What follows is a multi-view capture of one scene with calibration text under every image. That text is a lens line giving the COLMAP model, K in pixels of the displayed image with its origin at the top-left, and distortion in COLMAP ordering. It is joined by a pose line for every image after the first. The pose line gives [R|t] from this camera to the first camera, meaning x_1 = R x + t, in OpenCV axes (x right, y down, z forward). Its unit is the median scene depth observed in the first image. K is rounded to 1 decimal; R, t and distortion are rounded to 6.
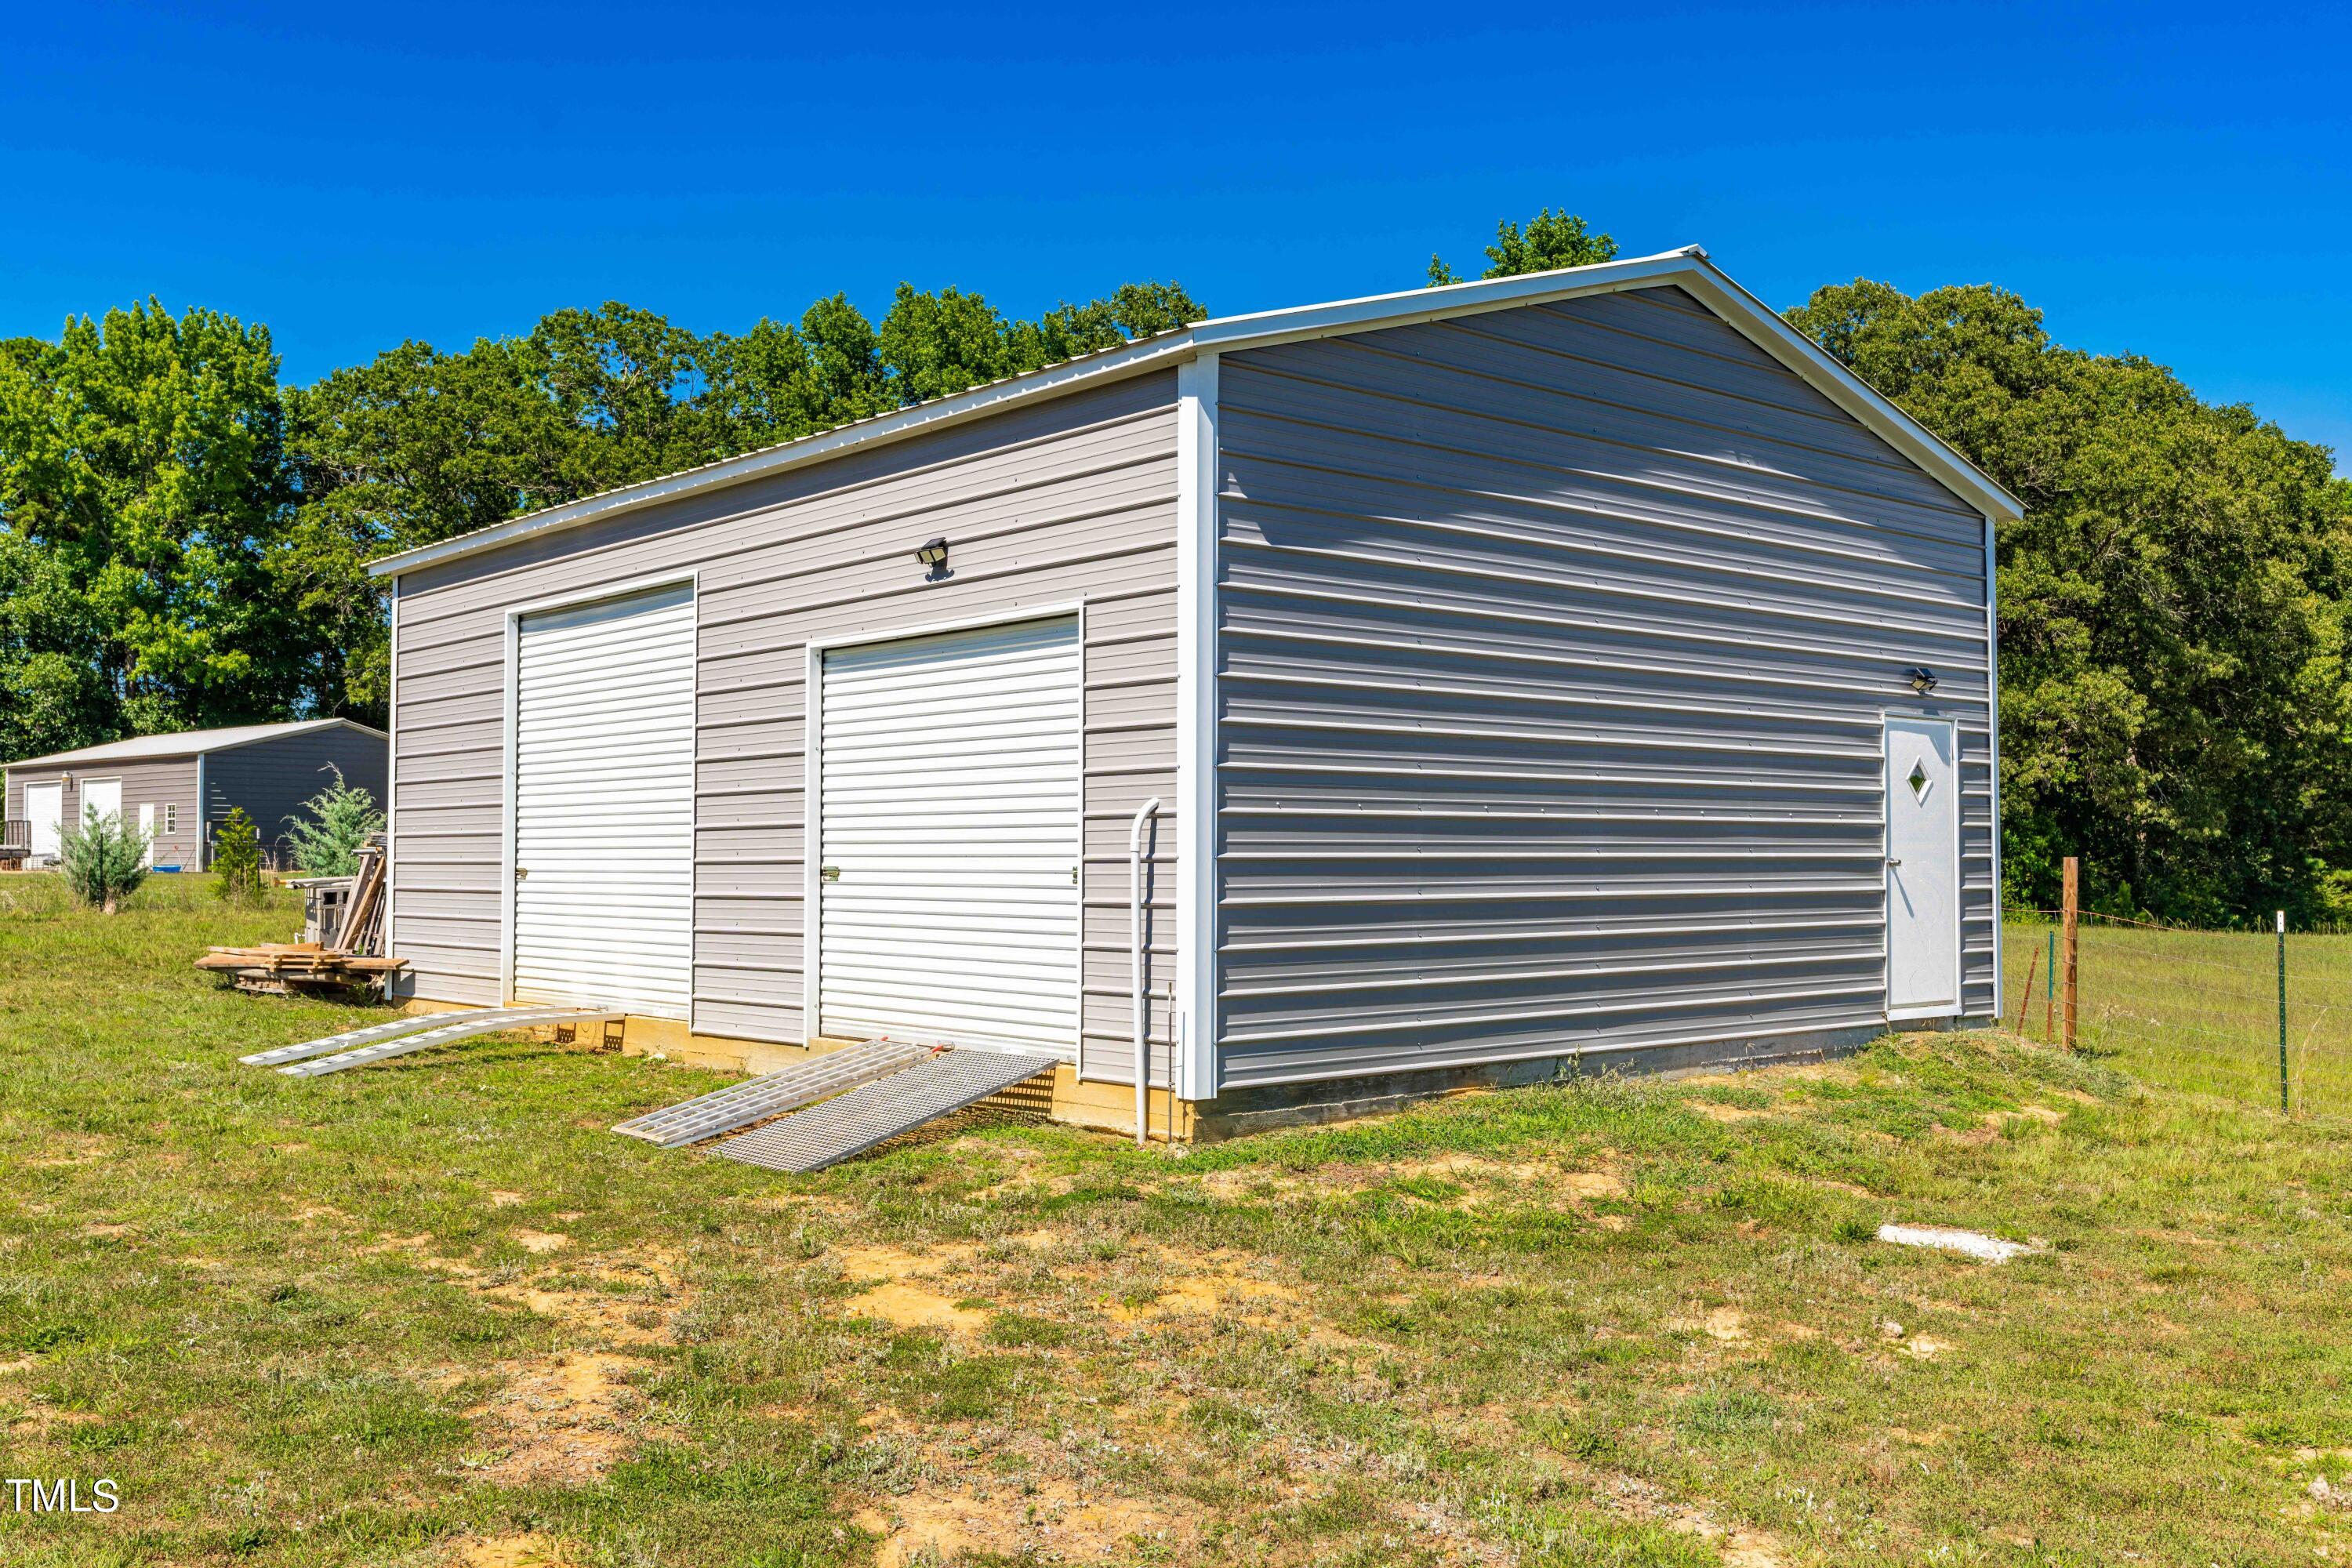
lens RADIAL K [[2079.7, 0, 1196.5], [0, 2079.7, 795.9], [0, 0, 1]] dist [-0.009537, 0.001733]
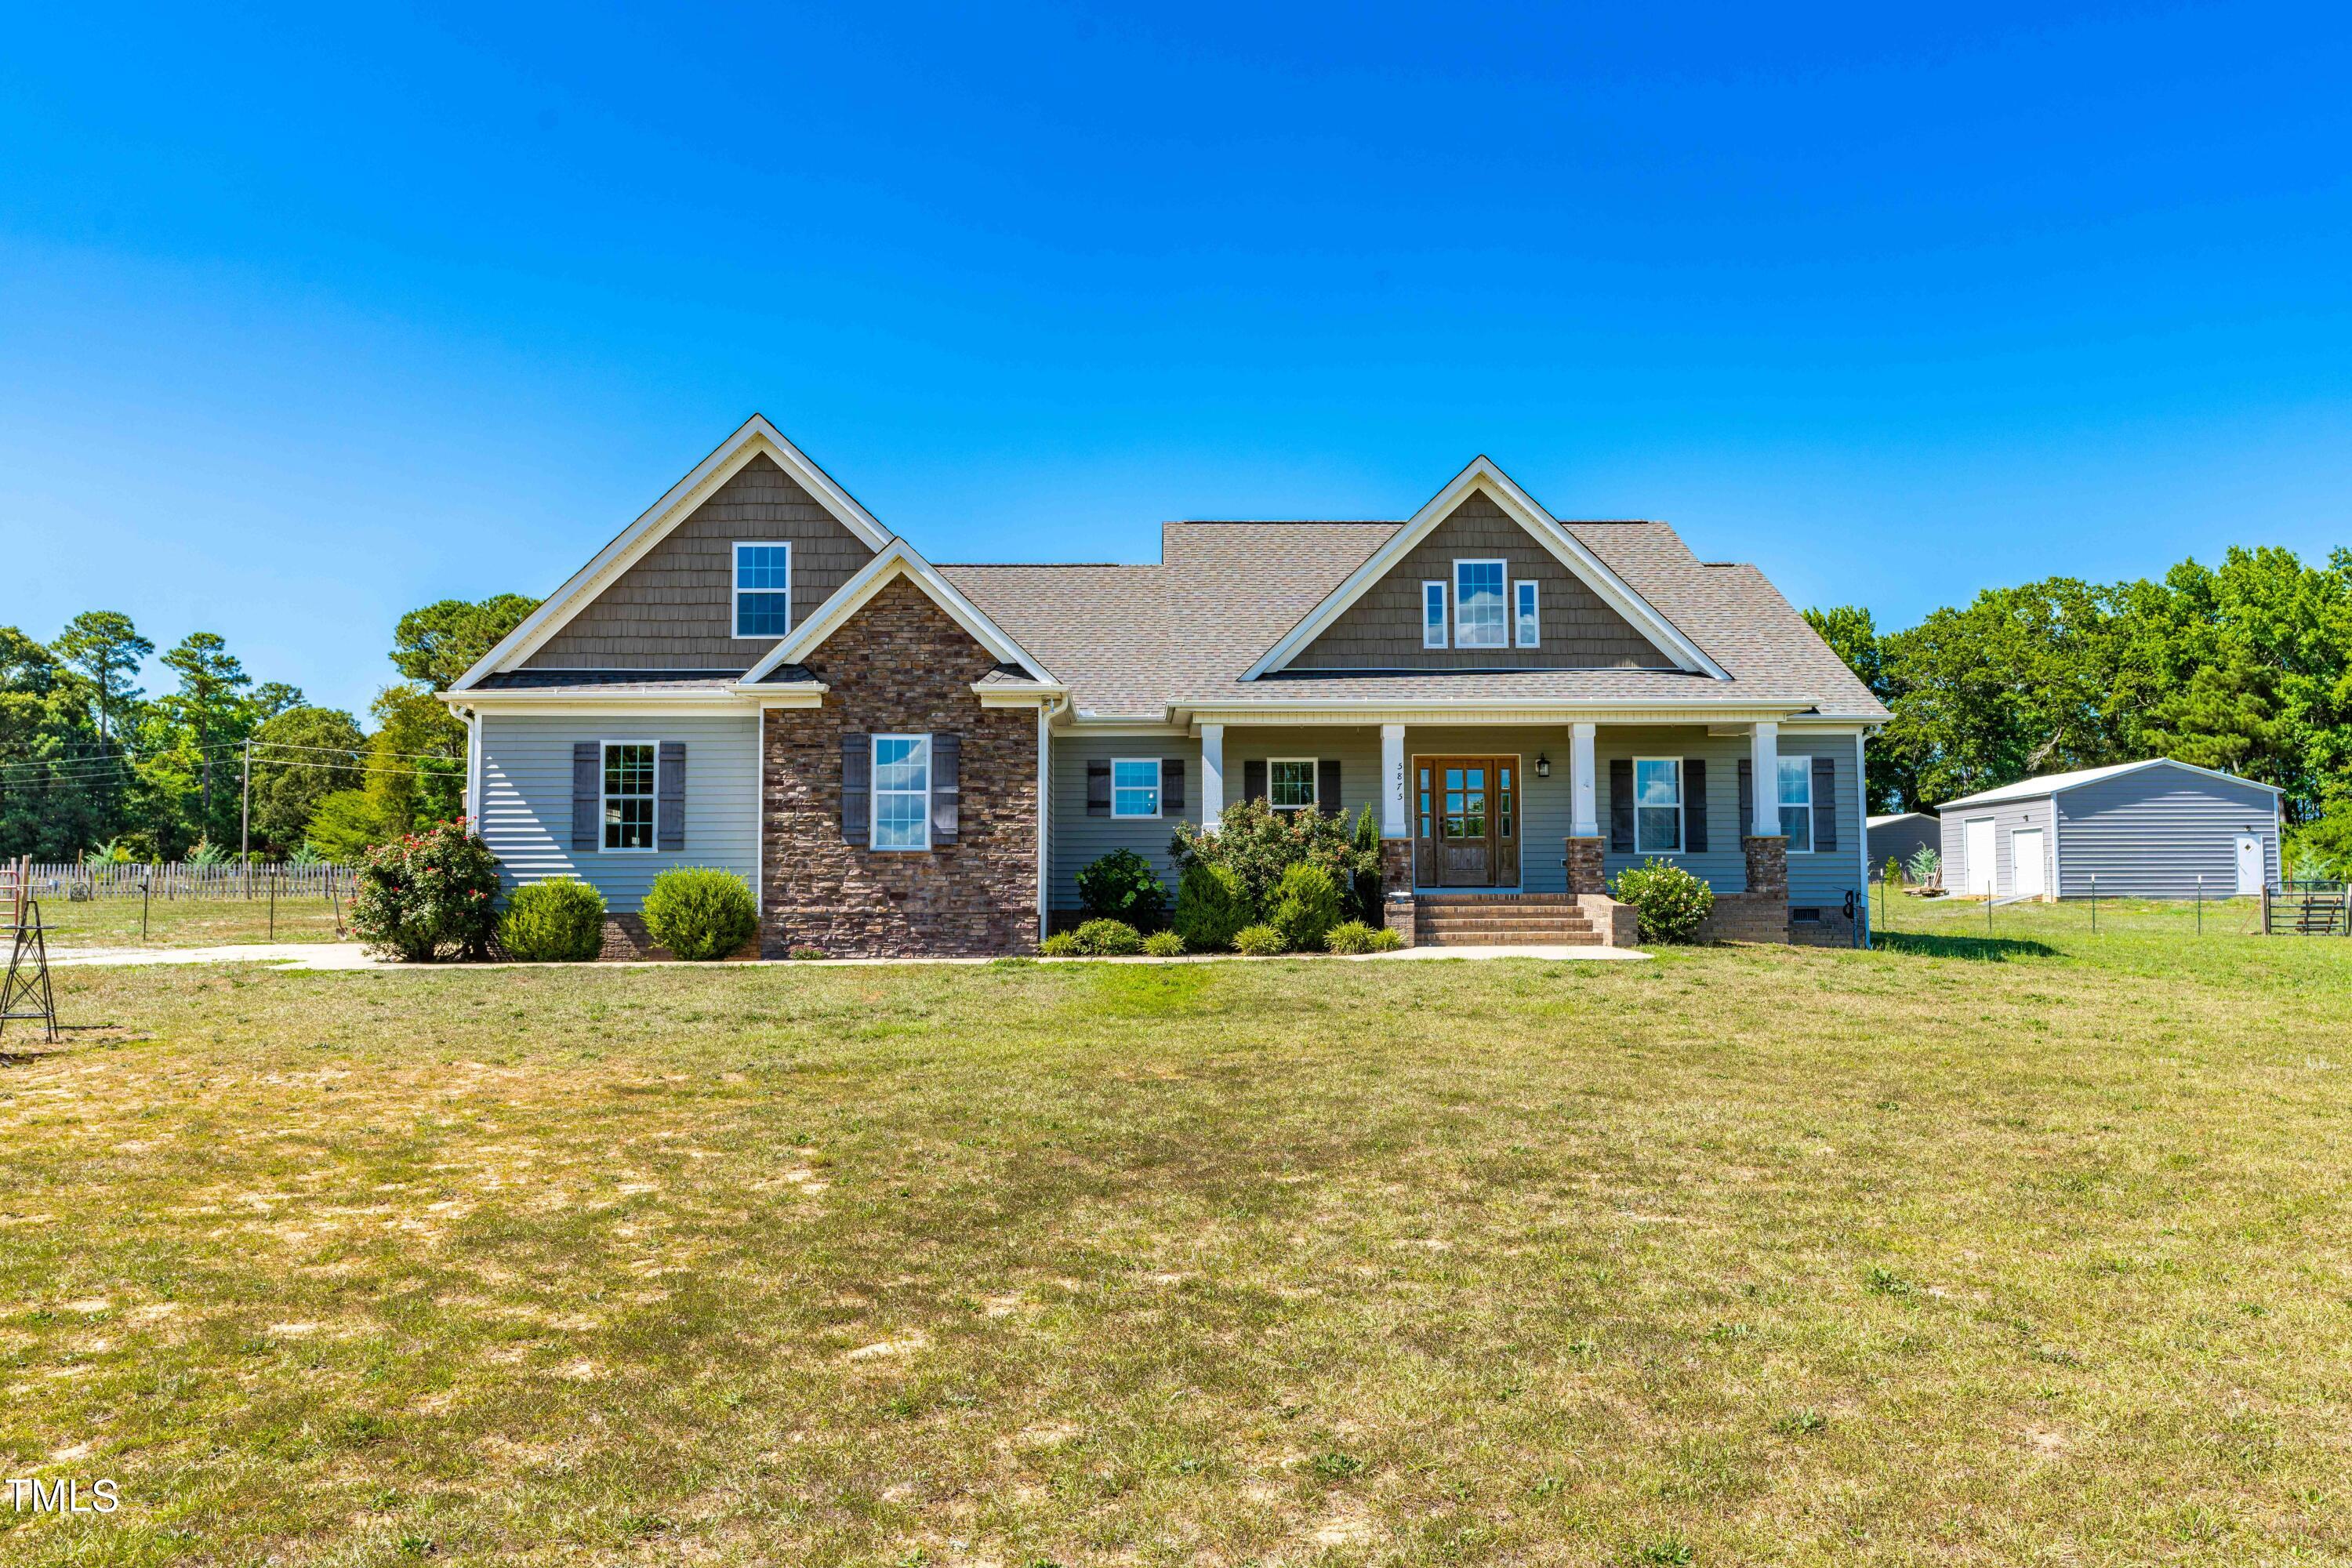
lens RADIAL K [[1864.7, 0, 1161.2], [0, 1864.7, 779.8], [0, 0, 1]] dist [-0.003466, -0.009625]
pose [[0.718920, -0.045314, -0.693614, 0.380705], [0.023175, 0.998881, -0.041238, -0.011141], [0.694706, 0.013572, 0.719166, -0.975258]]
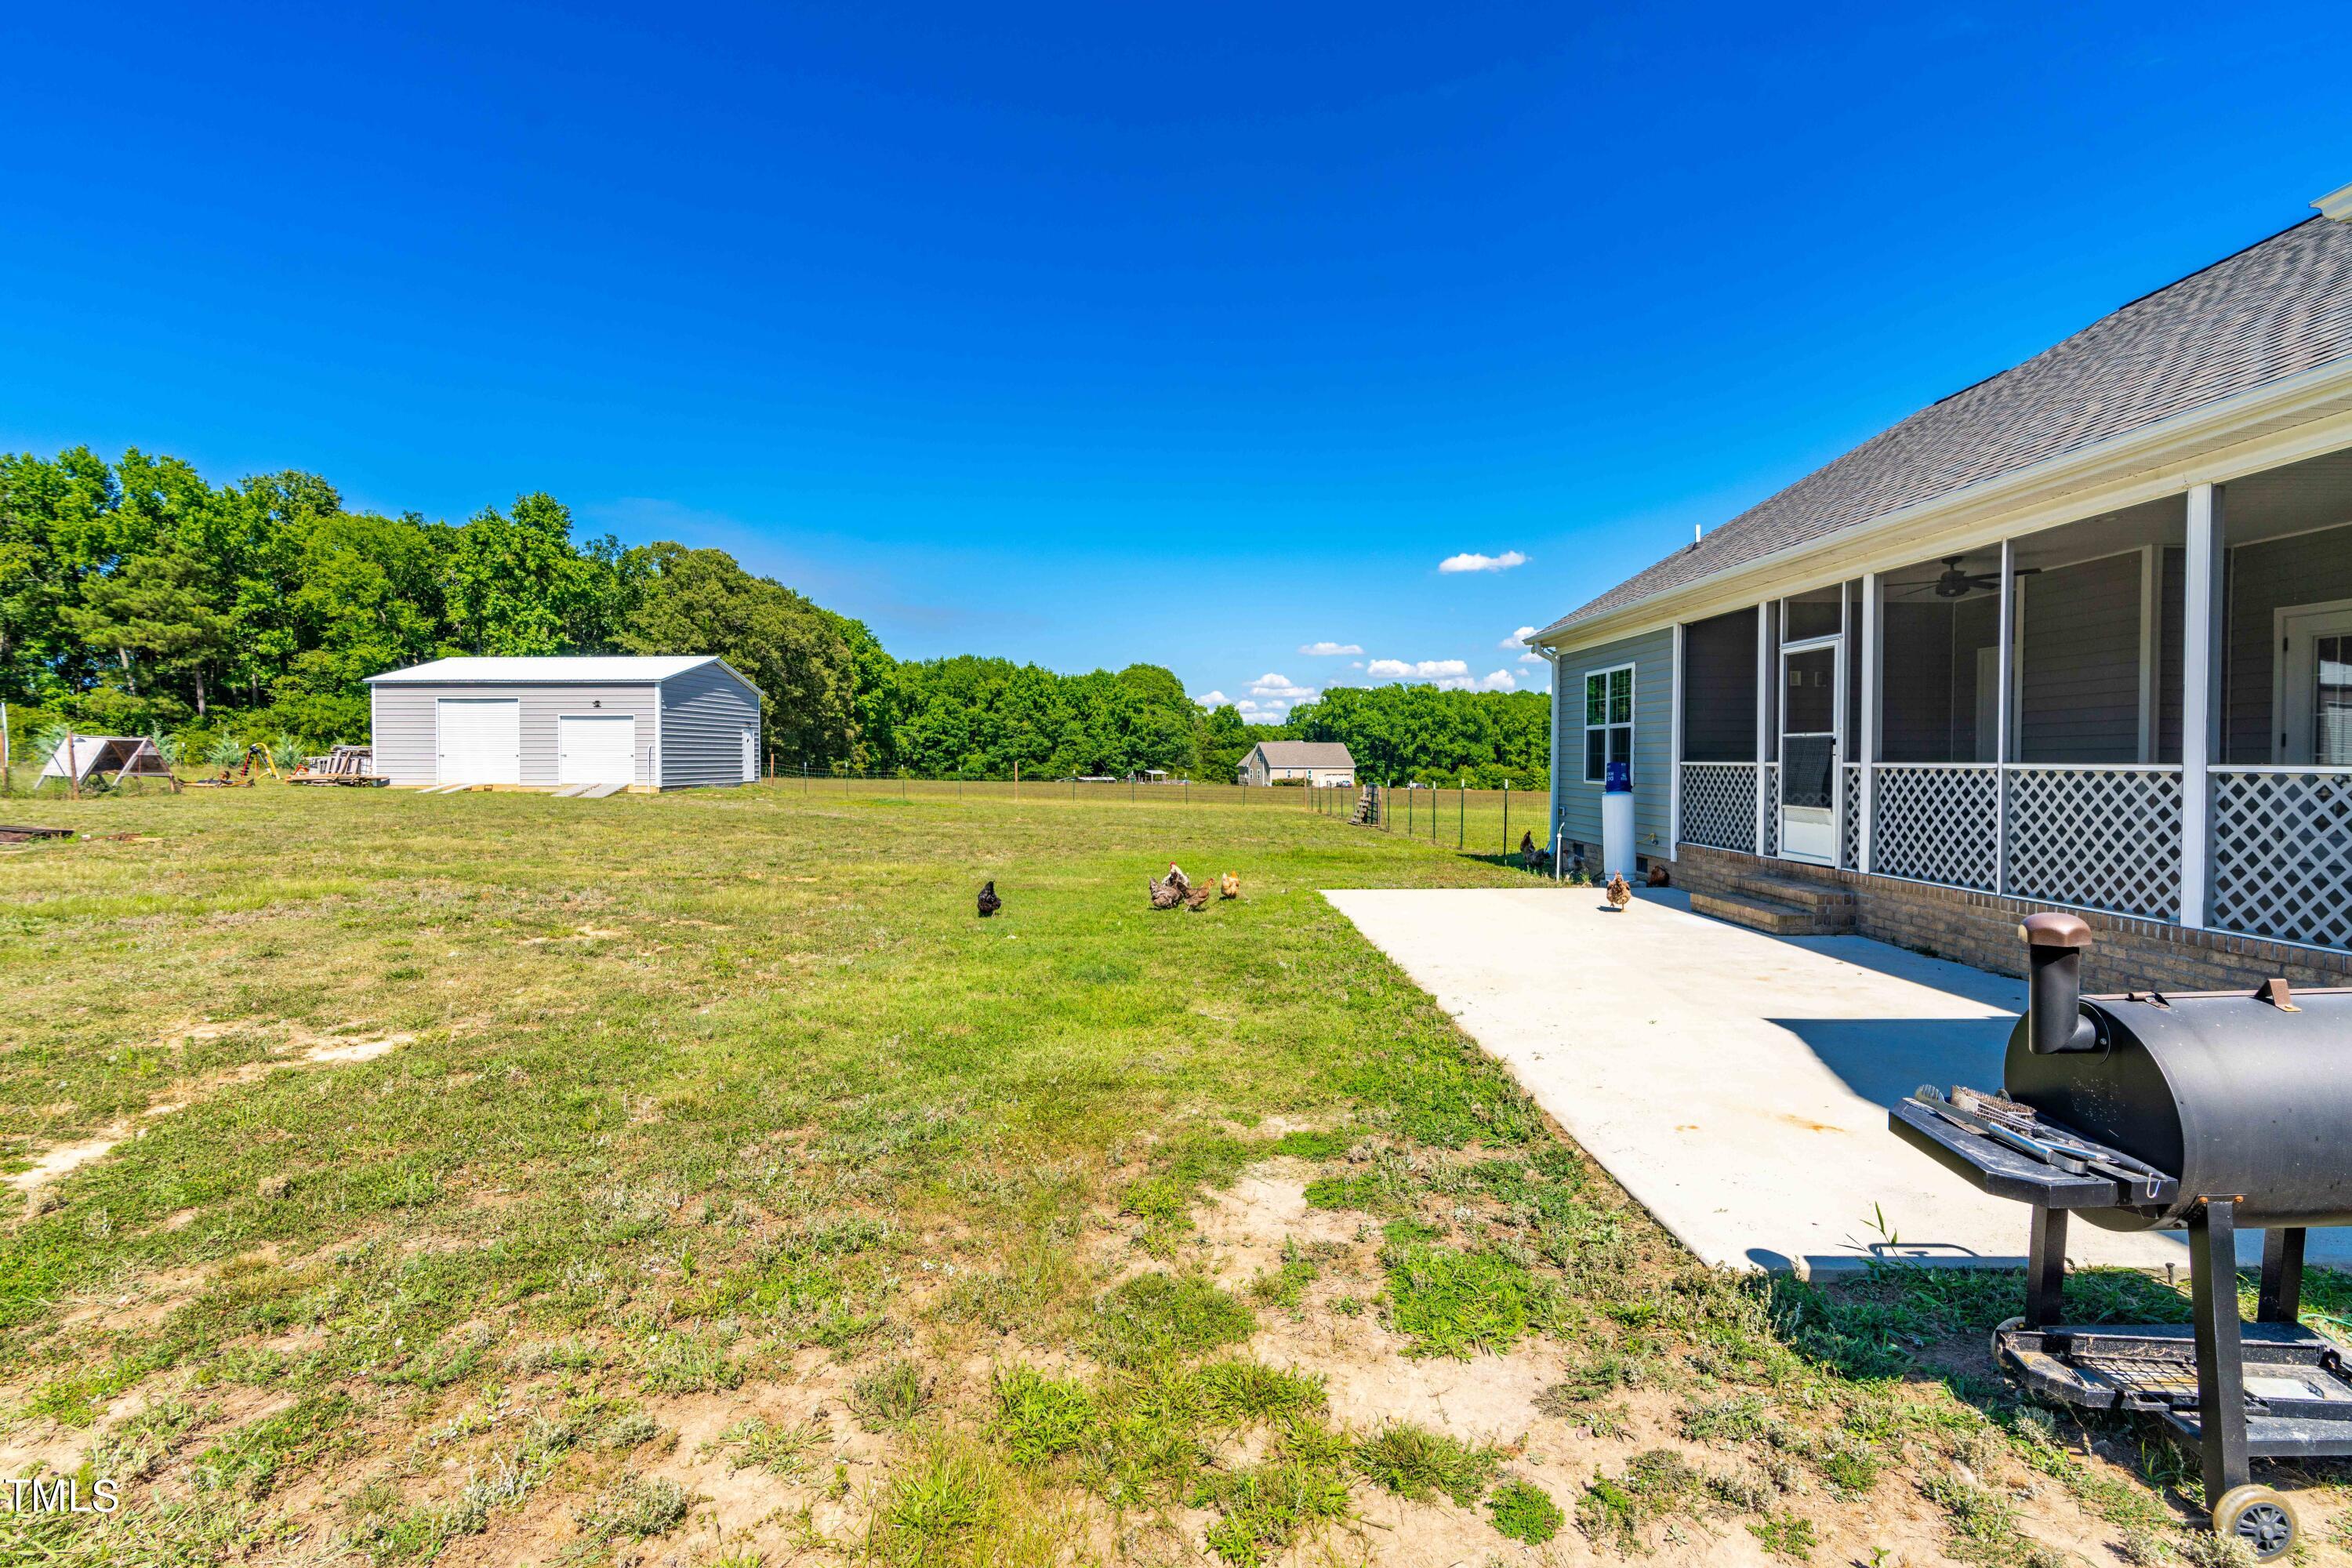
lens RADIAL K [[1060.3, 0, 1174.7], [0, 1060.3, 793.7], [0, 0, 1]] dist [-0.008200, 0.001758]
pose [[0.696824, -0.020002, 0.716963, -0.230402], [-0.025646, 0.998277, 0.052775, -0.011305], [-0.716784, -0.055162, 0.695110, -0.468258]]
